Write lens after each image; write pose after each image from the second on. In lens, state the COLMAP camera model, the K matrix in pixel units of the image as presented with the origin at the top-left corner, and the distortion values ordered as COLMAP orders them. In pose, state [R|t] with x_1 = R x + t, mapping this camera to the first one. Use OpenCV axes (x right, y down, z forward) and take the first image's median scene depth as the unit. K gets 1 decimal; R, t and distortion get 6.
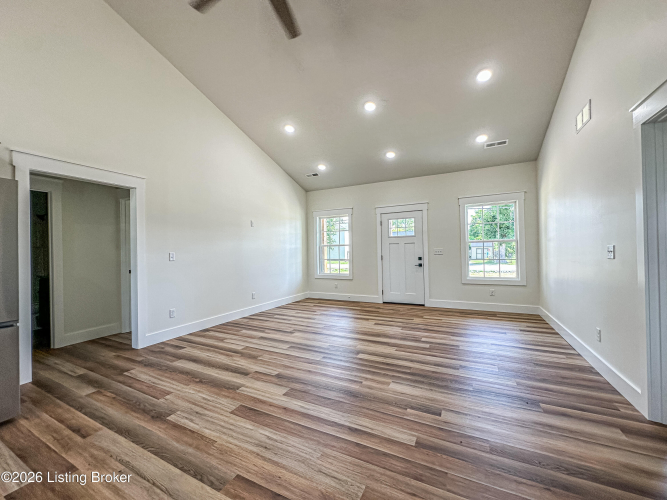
lens RADIAL K [[266.7, 0, 333.5], [0, 266.7, 250.0], [0, 0, 1]] dist [-0.002954, 0.000719]
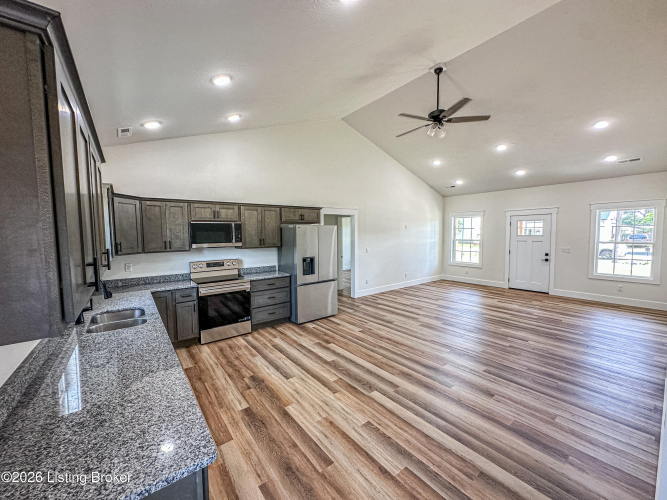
lens RADIAL K [[266.7, 0, 333.5], [0, 266.7, 250.0], [0, 0, 1]] dist [-0.002954, 0.000719]
pose [[0.904055, 0.036271, -0.425875, -0.041614], [-0.002898, 0.996890, 0.078751, -0.101970], [0.427407, -0.069961, 0.901348, -0.619631]]
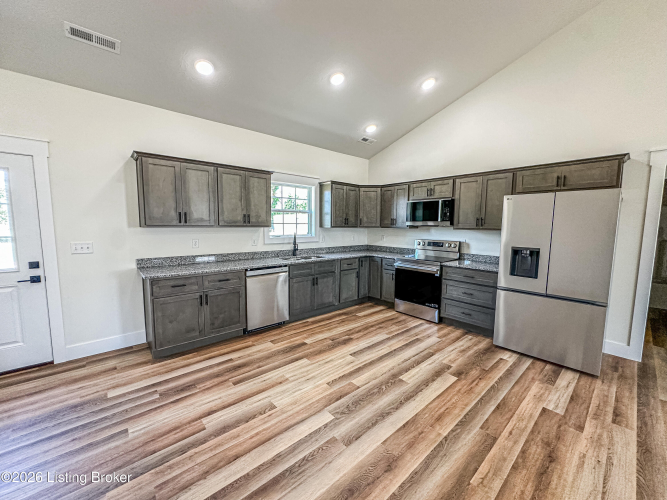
lens RADIAL K [[266.7, 0, 333.5], [0, 266.7, 250.0], [0, 0, 1]] dist [-0.002954, 0.000719]
pose [[-0.371180, 0.104954, -0.922611, 0.179998], [0.002976, 0.993721, 0.111846, -0.055874], [0.928556, 0.038770, -0.369161, 0.117670]]
